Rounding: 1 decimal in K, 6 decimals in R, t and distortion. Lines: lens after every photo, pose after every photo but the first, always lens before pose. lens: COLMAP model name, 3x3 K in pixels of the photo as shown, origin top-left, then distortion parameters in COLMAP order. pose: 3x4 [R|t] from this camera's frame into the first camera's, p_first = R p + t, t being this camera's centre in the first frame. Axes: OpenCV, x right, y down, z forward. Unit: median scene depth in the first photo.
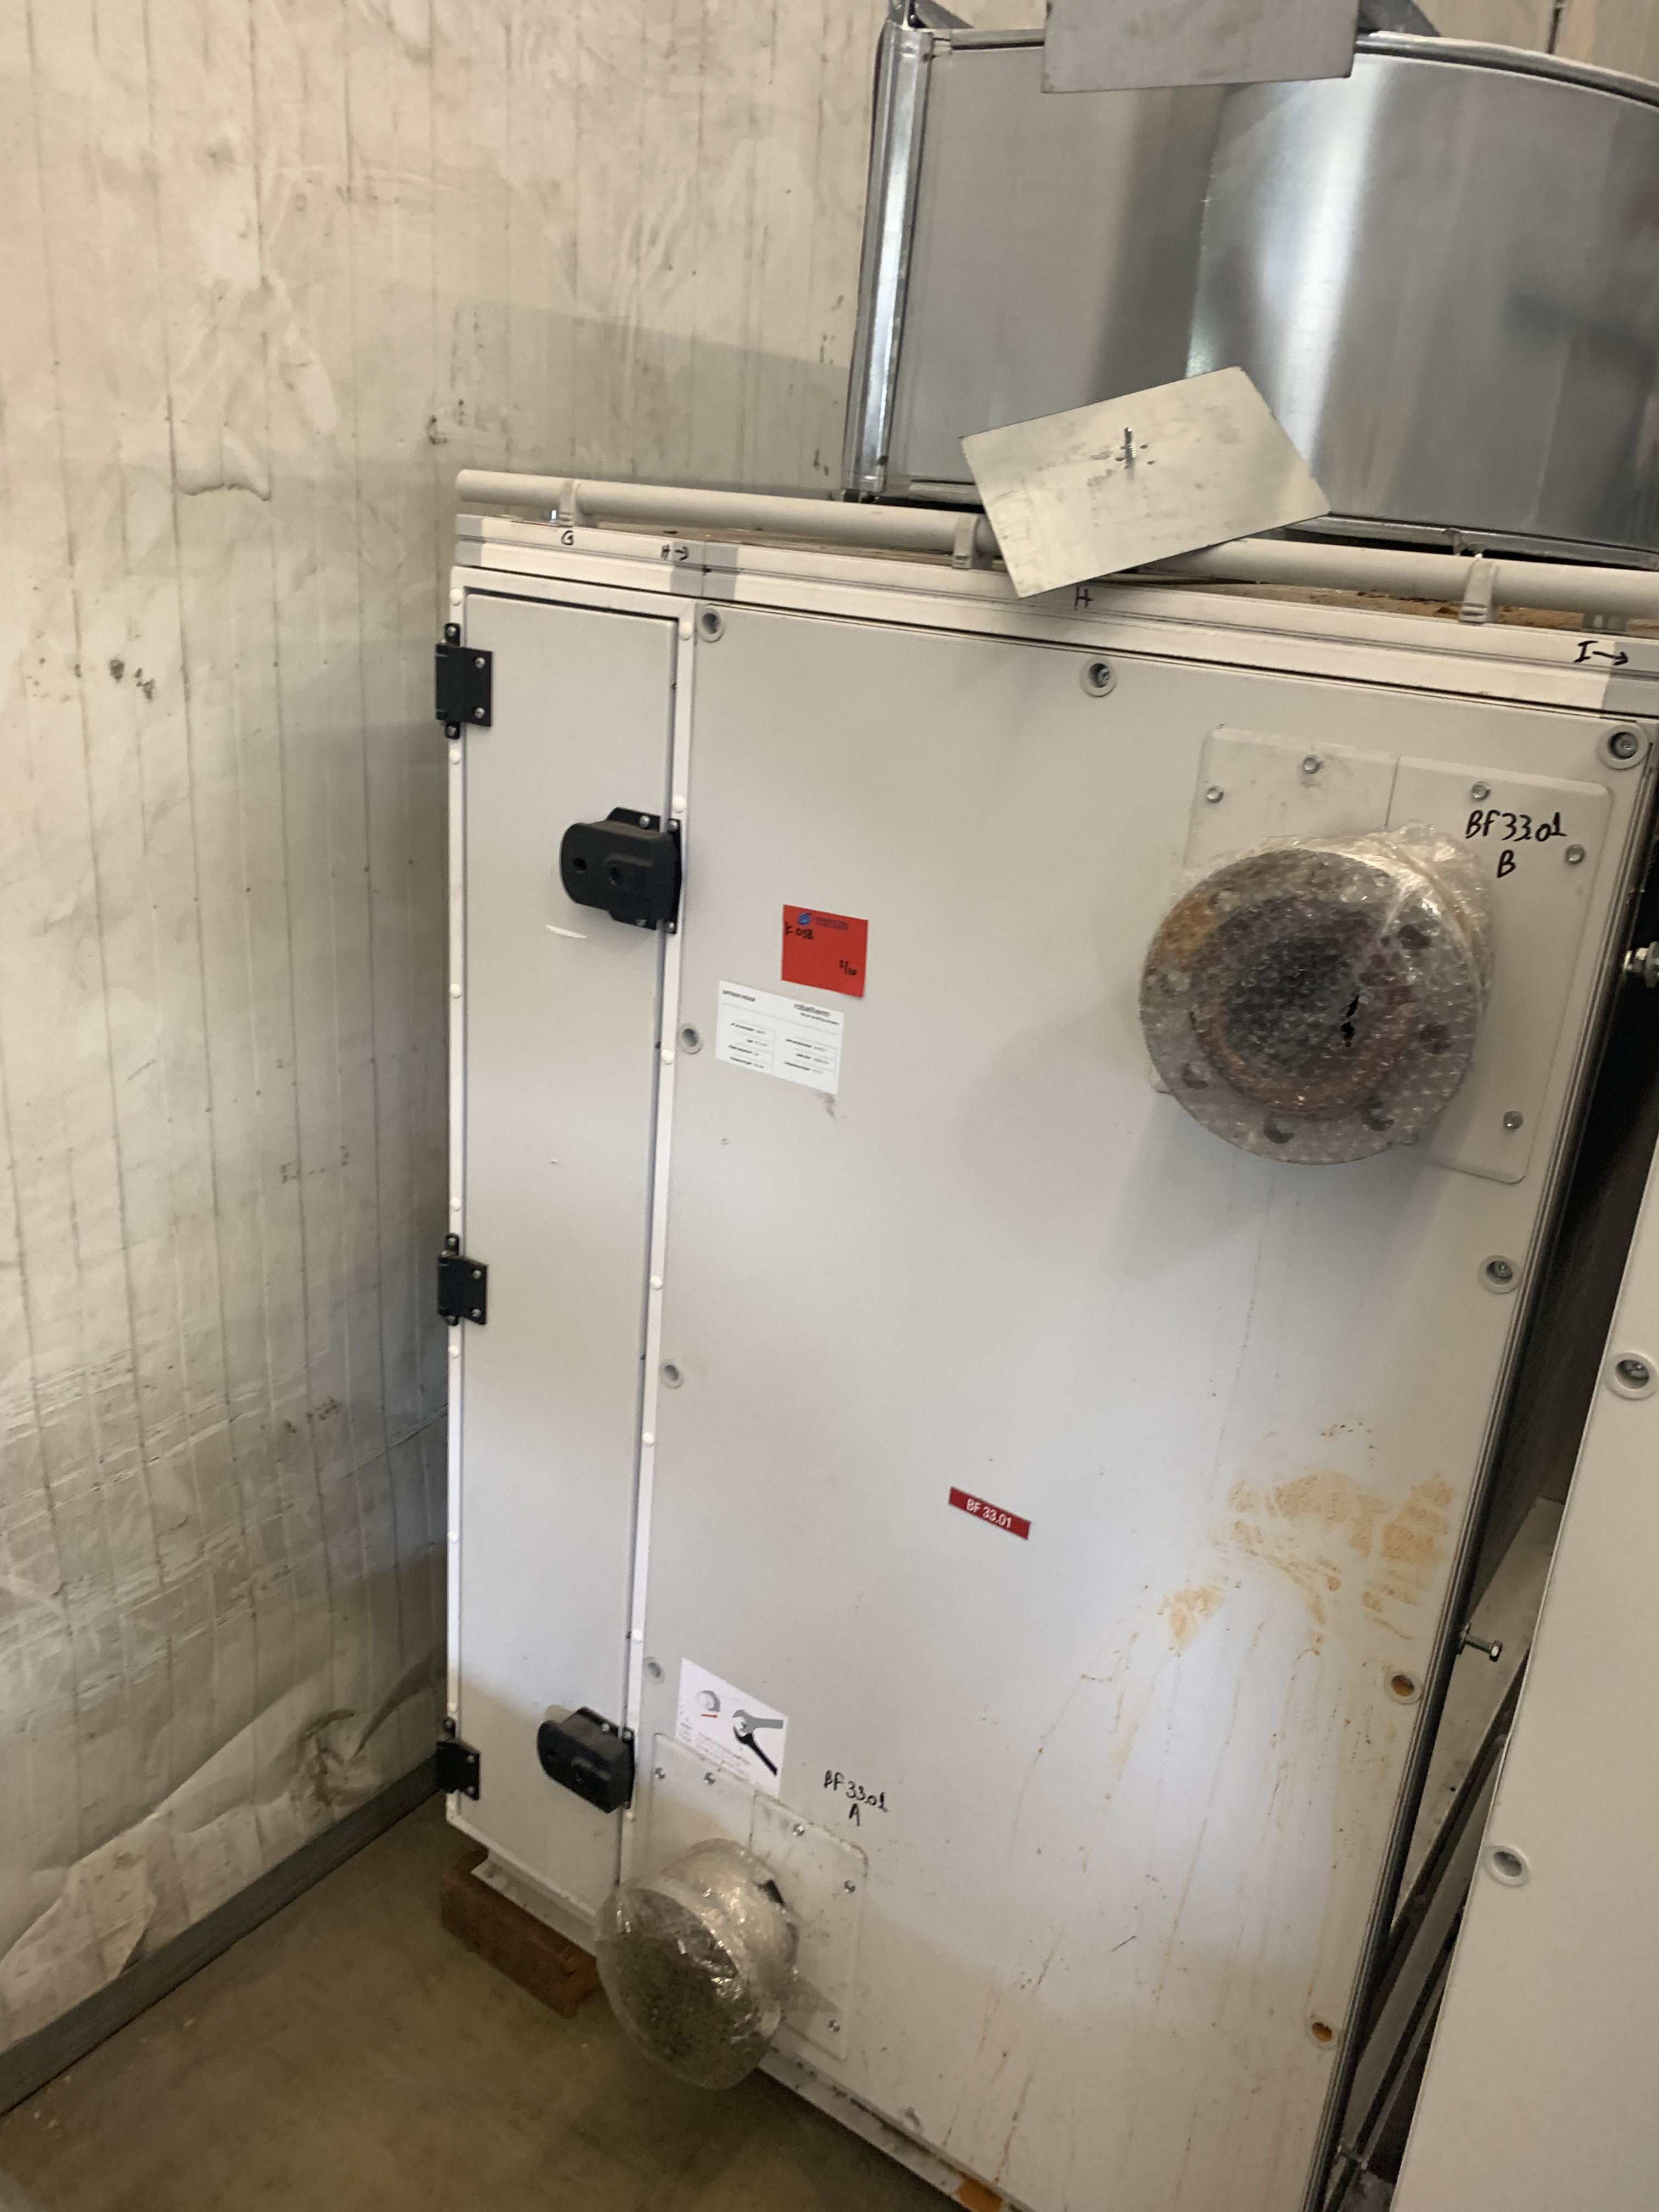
lens RADIAL K [[1686.0, 0, 829.5], [0, 1686.0, 1106.0], [0, 0, 1]] dist [0.002642, -0.001650]
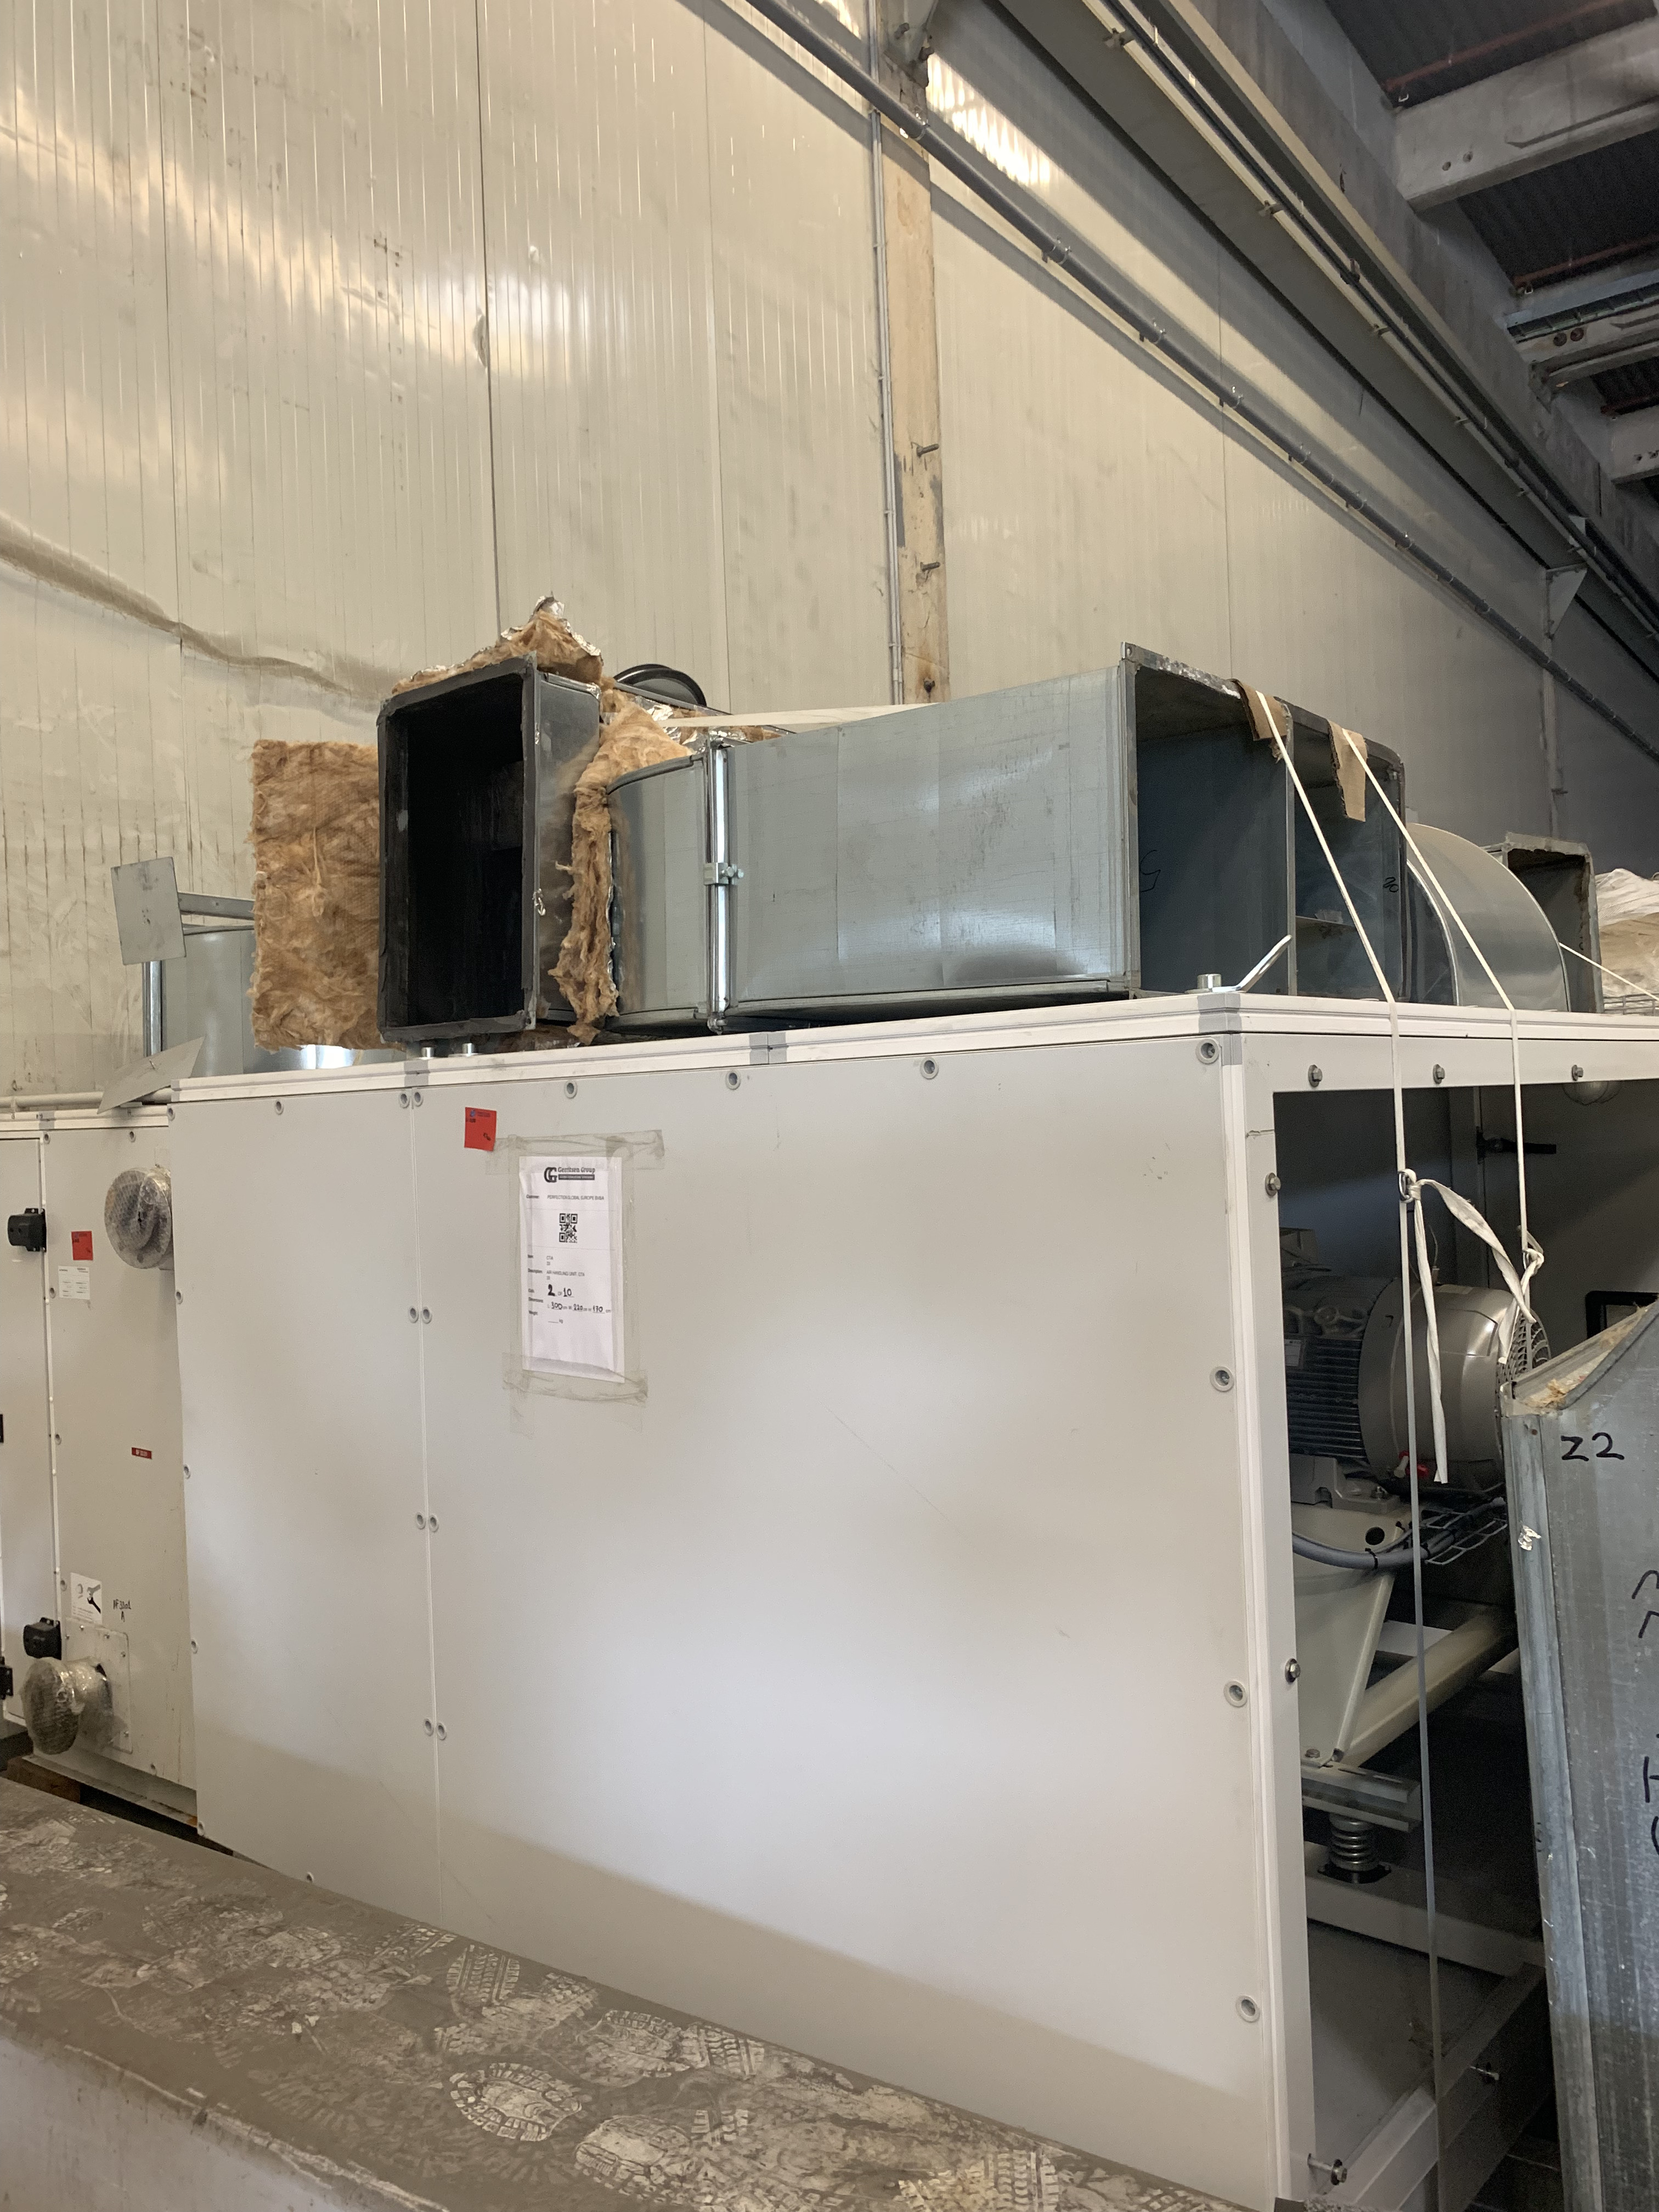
lens RADIAL K [[1693.5, 0, 829.5], [0, 1693.5, 1106.0], [0, 0, 1]] dist [-0.067457, -0.001768]
pose [[0.994318, -0.105453, -0.014552, 1.056953], [0.094105, 0.934640, -0.342916, 0.616951], [0.049763, 0.339598, 0.939253, -1.306479]]
